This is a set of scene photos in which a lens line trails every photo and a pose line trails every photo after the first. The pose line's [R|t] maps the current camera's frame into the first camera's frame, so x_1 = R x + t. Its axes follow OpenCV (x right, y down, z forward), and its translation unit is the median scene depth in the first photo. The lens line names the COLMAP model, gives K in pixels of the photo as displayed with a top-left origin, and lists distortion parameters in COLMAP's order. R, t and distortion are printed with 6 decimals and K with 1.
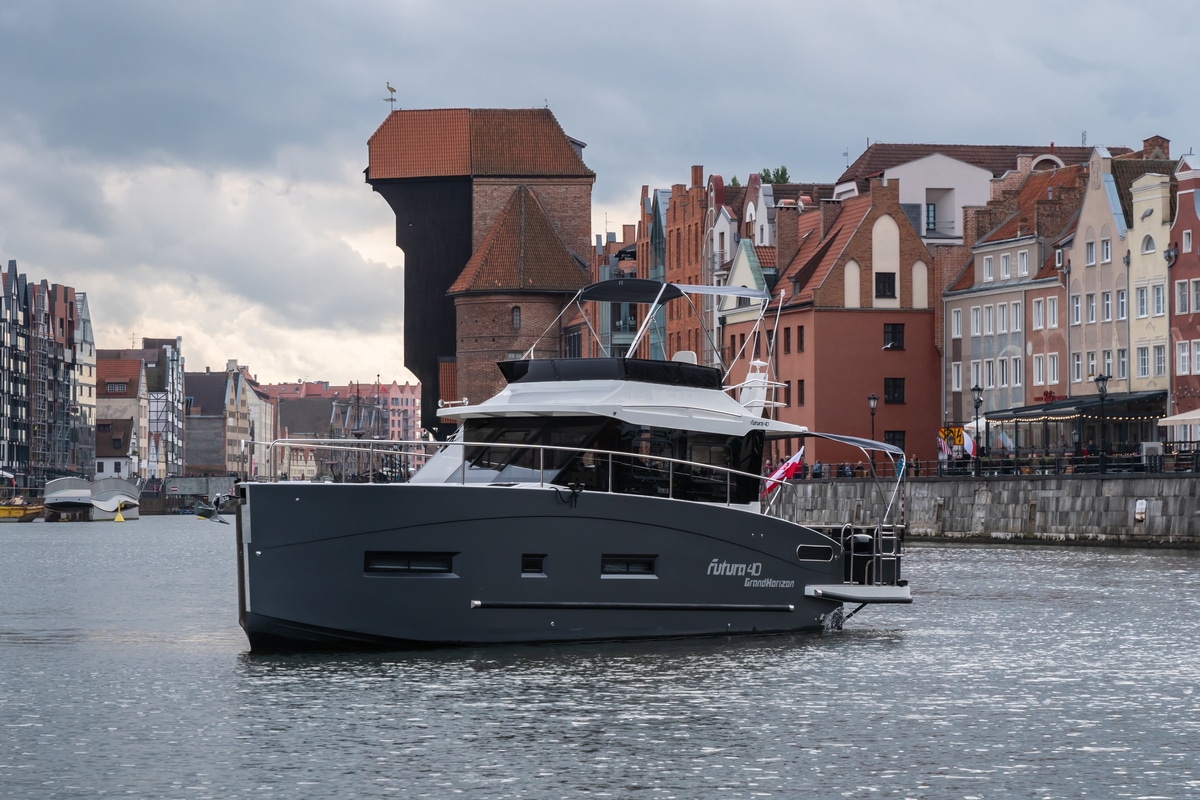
lens RADIAL K [[4220.1, 0, 599.9], [0, 4220.1, 397.2], [0, 0, 1]] dist [0.024669, 0.000000]
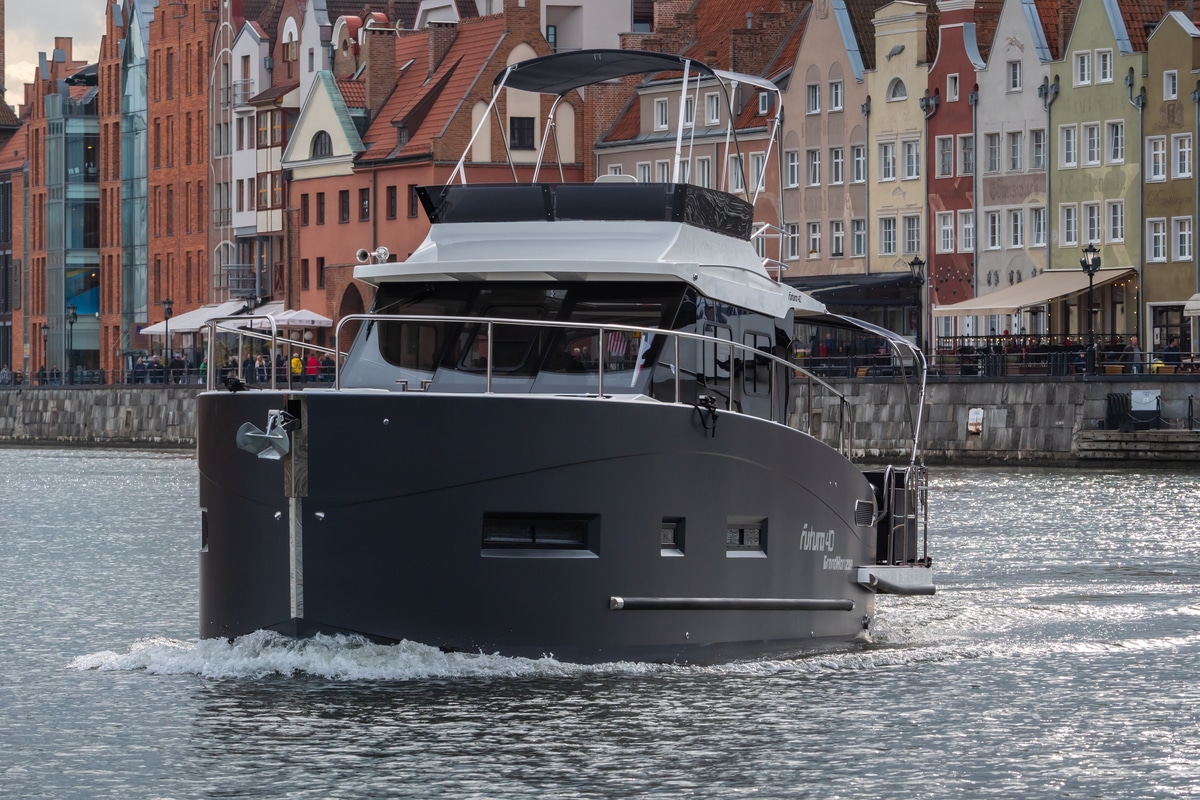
lens RADIAL K [[6104.2, 0, 599.7], [0, 6104.2, 403.1], [0, 0, 1]] dist [0.421473, 0.000000]
pose [[0.989414, -0.000416, 0.145119, -0.093348], [-0.003134, 0.999701, 0.024231, -0.004472], [-0.145086, -0.024429, 0.989117, -0.143346]]
